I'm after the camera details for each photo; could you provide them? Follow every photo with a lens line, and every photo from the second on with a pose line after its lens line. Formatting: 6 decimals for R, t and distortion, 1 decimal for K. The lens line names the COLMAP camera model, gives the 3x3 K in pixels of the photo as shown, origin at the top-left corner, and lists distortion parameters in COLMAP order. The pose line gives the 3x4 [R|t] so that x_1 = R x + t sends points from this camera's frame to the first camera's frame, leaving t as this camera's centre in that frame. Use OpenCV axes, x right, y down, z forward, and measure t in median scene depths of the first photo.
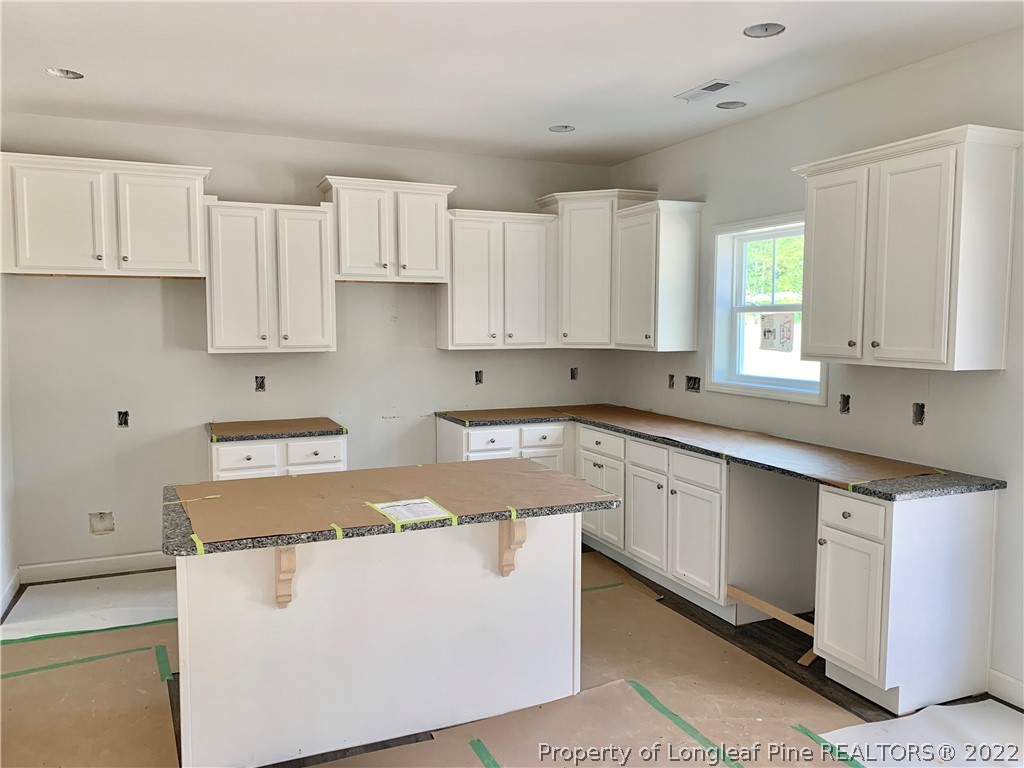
lens RADIAL K [[776.8, 0, 510.5], [0, 776.8, 387.3], [0, 0, 1]] dist [0.077230, -0.023428]
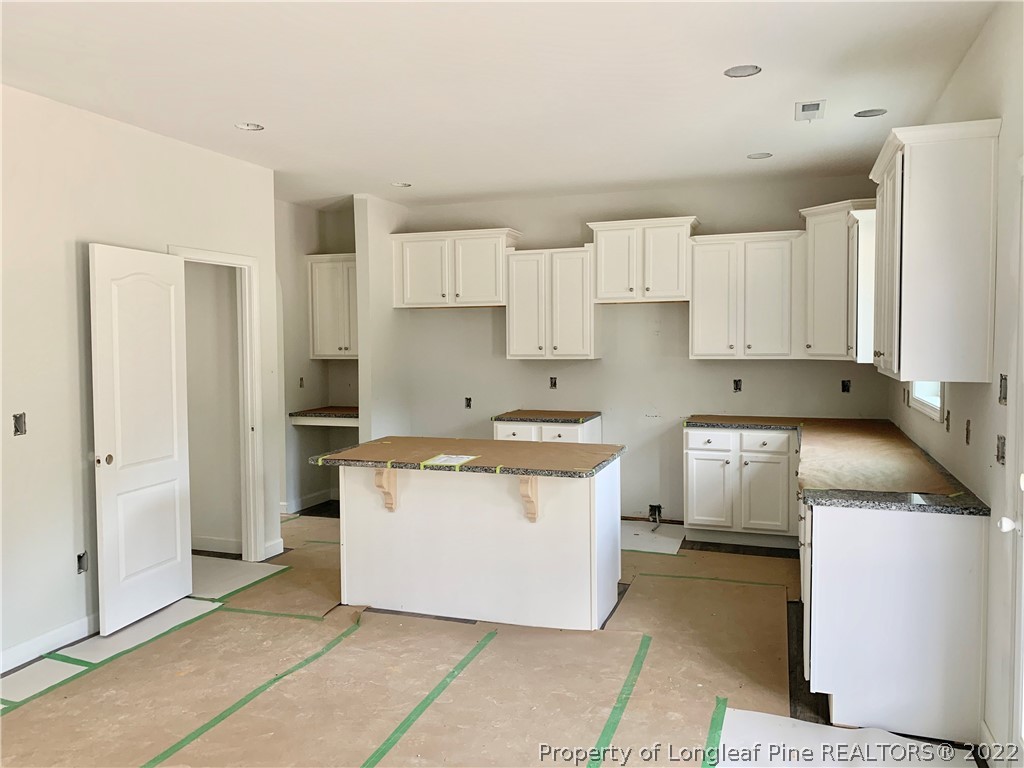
lens RADIAL K [[776.8, 0, 512.0], [0, 776.8, 380.1], [0, 0, 1]] dist [0.077230, -0.023428]
pose [[0.735532, 0.031835, -0.676741, 0.528989], [-0.051861, 0.998610, -0.009390, 0.006615], [0.675502, 0.042003, 0.736161, -0.014865]]
